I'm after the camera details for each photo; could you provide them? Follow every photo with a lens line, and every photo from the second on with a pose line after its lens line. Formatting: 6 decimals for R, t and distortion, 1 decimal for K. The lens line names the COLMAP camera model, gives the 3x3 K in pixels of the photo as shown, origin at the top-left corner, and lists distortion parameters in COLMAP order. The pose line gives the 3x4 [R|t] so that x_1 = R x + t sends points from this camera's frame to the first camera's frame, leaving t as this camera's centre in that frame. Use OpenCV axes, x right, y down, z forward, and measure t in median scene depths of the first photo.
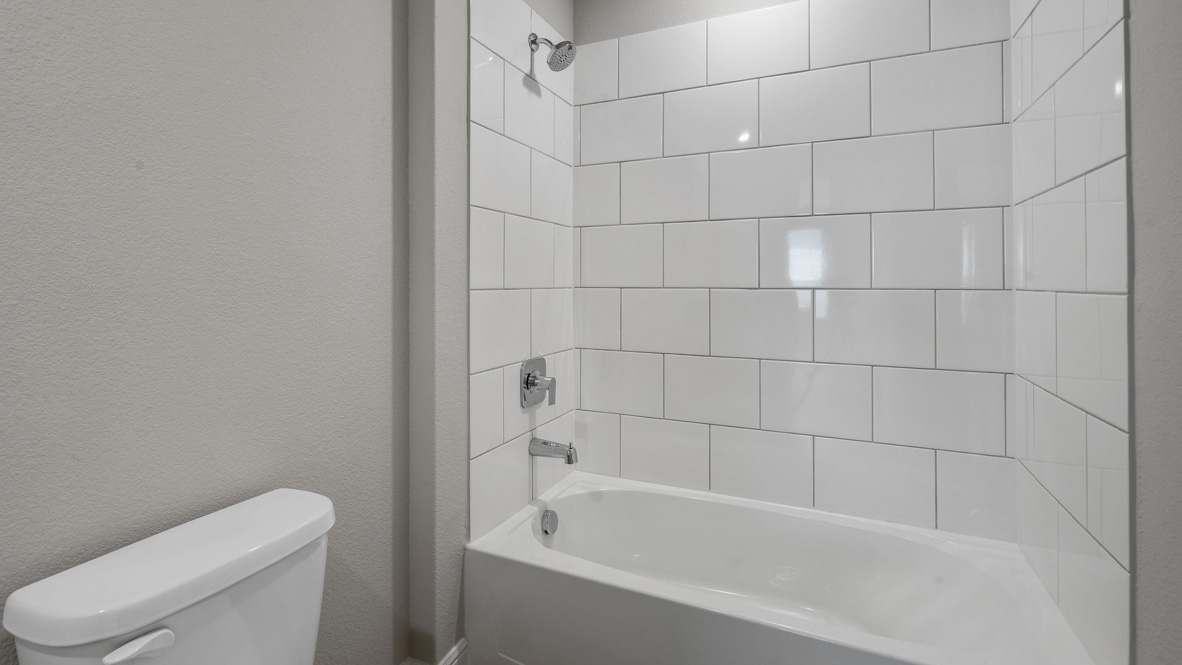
lens RADIAL K [[540.8, 0, 588.8], [0, 540.8, 259.5], [0, 0, 1]] dist [0.000269, 0.000168]
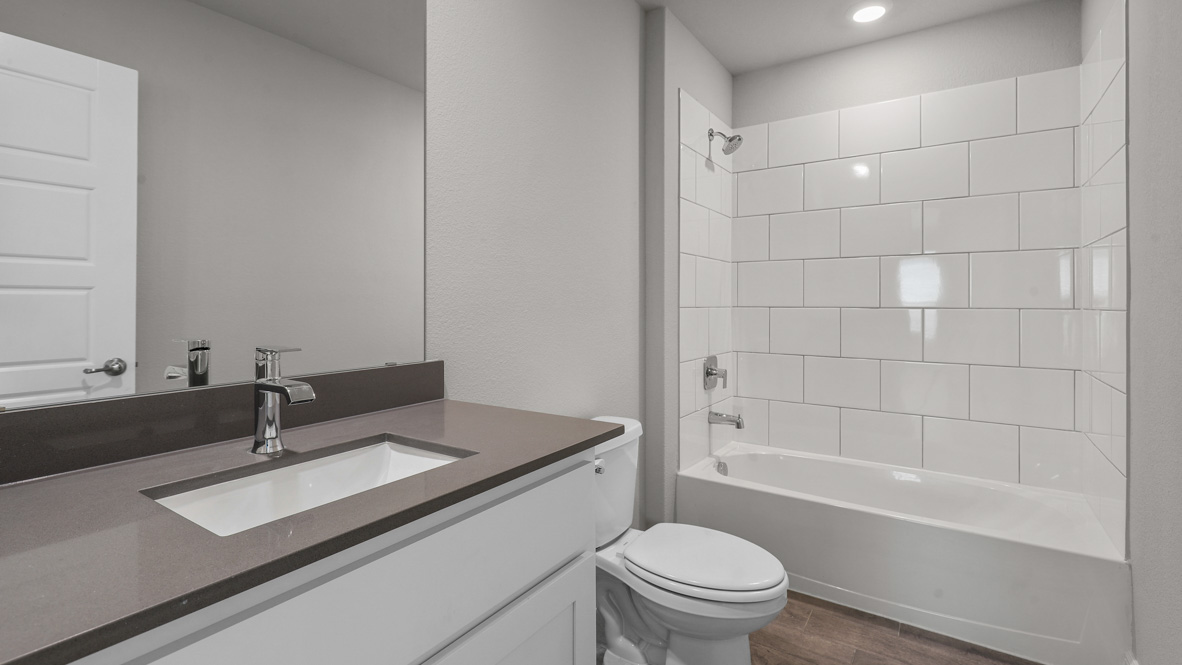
lens RADIAL K [[542.5, 0, 590.2], [0, 542.5, 287.8], [0, 0, 1]] dist [0.000281, -0.000195]
pose [[0.987063, -0.001896, -0.160320, -0.191073], [0.004229, 0.999890, 0.014214, -0.019754], [0.160275, -0.014708, 0.986963, -0.477676]]
